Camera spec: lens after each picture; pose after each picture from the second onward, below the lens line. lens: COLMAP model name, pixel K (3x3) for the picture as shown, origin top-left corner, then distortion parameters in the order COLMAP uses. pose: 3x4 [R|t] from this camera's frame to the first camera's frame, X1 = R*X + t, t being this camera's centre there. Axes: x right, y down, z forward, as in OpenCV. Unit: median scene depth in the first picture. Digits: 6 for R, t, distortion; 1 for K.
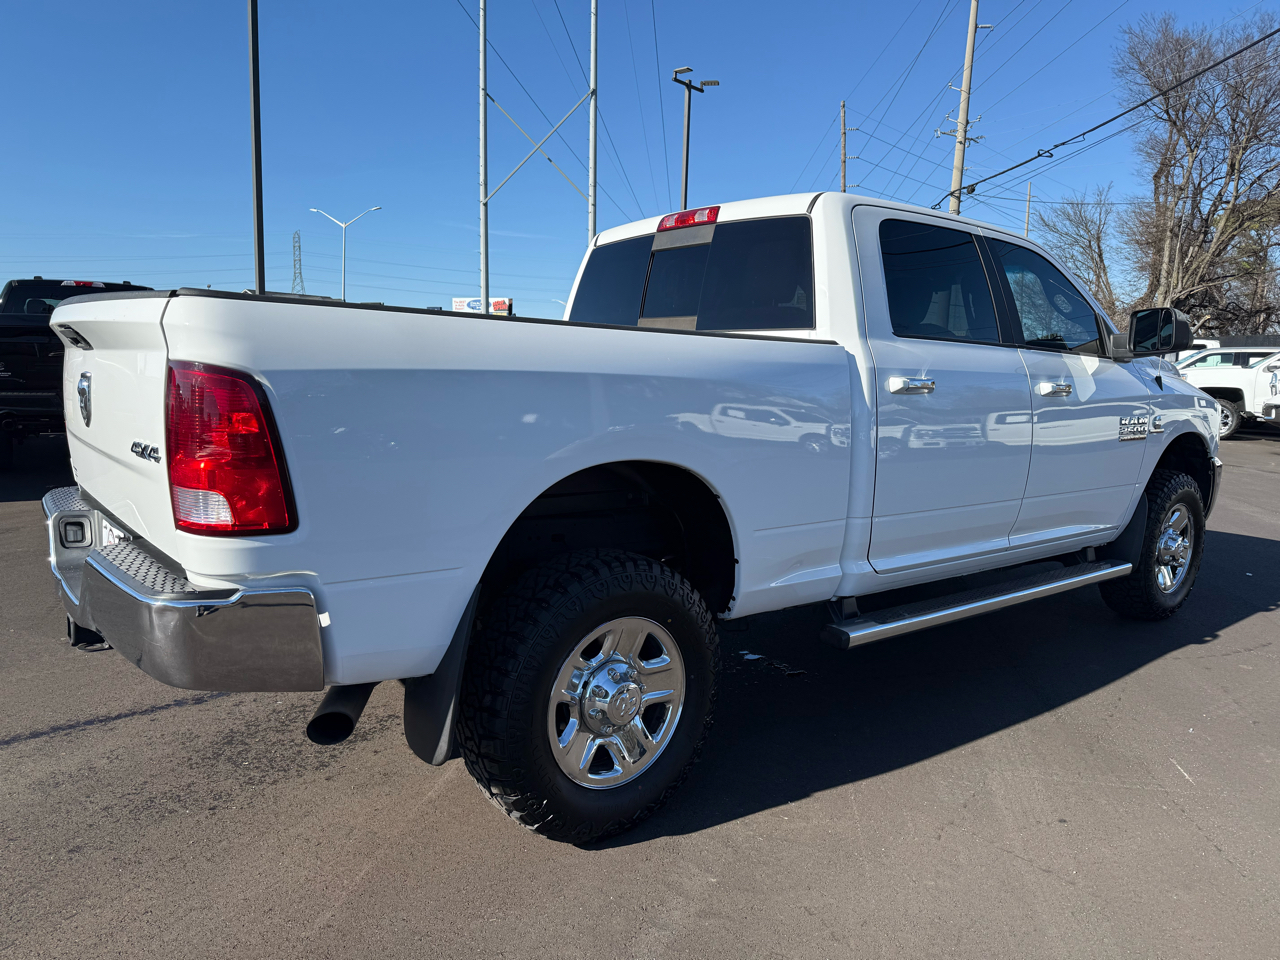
lens RADIAL K [[909.6, 0, 640.1], [0, 909.6, 474.1], [0, 0, 1]] dist [0.075206, -0.118995]
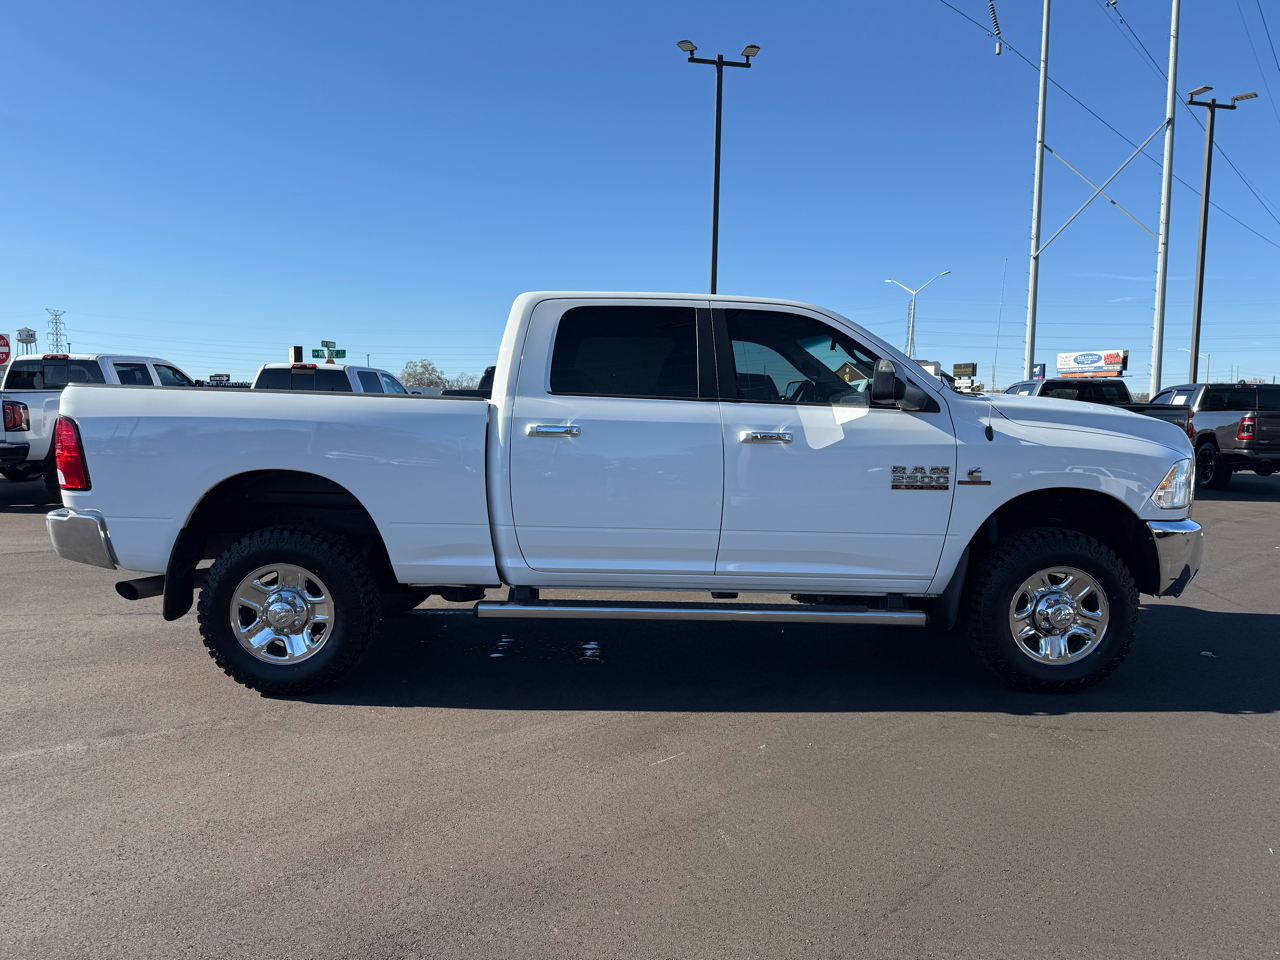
lens RADIAL K [[895.9, 0, 640.0], [0, 895.9, 480.0], [0, 0, 1]] dist [0.084325, -0.098900]
pose [[0.793842, 0.035669, -0.607076, 0.156266], [-0.070540, 0.996941, -0.033665, 0.001321], [0.604018, 0.069548, 0.793930, 0.005299]]
